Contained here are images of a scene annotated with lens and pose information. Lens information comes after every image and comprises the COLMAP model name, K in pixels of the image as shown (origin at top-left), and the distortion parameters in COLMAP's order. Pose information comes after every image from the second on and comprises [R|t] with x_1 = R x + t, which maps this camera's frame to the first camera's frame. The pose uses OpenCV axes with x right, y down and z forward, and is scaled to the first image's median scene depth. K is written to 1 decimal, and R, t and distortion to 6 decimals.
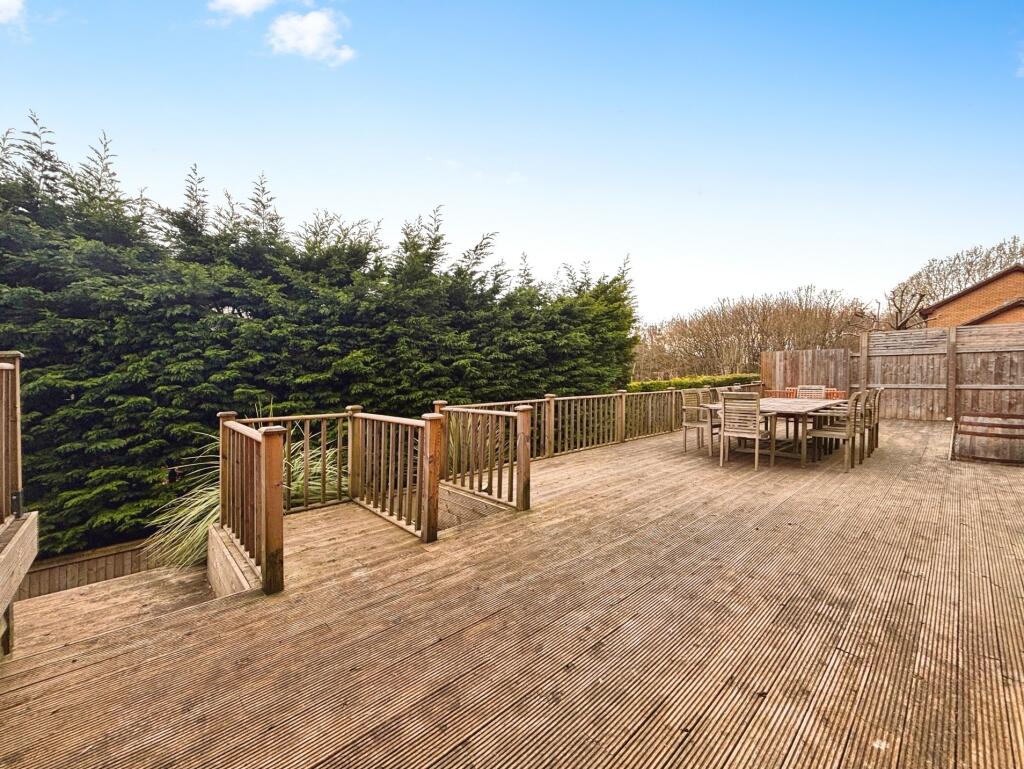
lens RADIAL K [[414.7, 0, 507.2], [0, 414.7, 378.5], [0, 0, 1]] dist [0.000129, -0.000742]
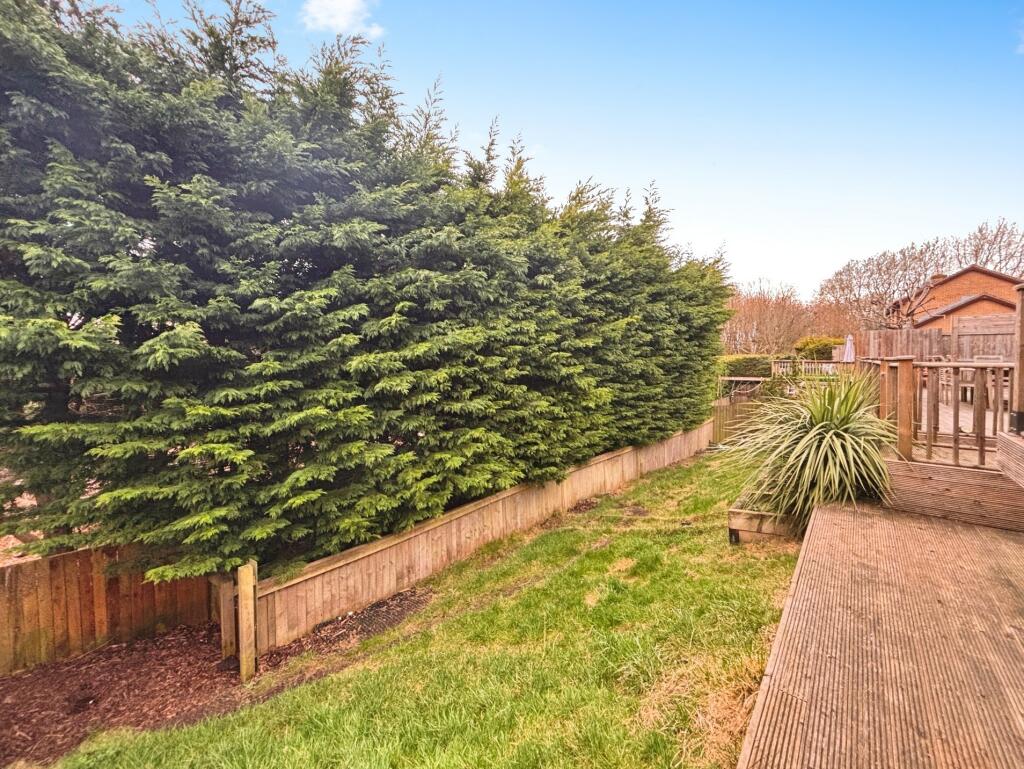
lens RADIAL K [[414.7, 0, 510.1], [0, 414.7, 356.3], [0, 0, 1]] dist [0.000129, -0.000742]
pose [[0.989420, 0.012805, 0.144515, -0.533214], [-0.011373, 0.999878, -0.010731, 0.031740], [-0.144635, 0.008974, 0.989444, 0.026005]]
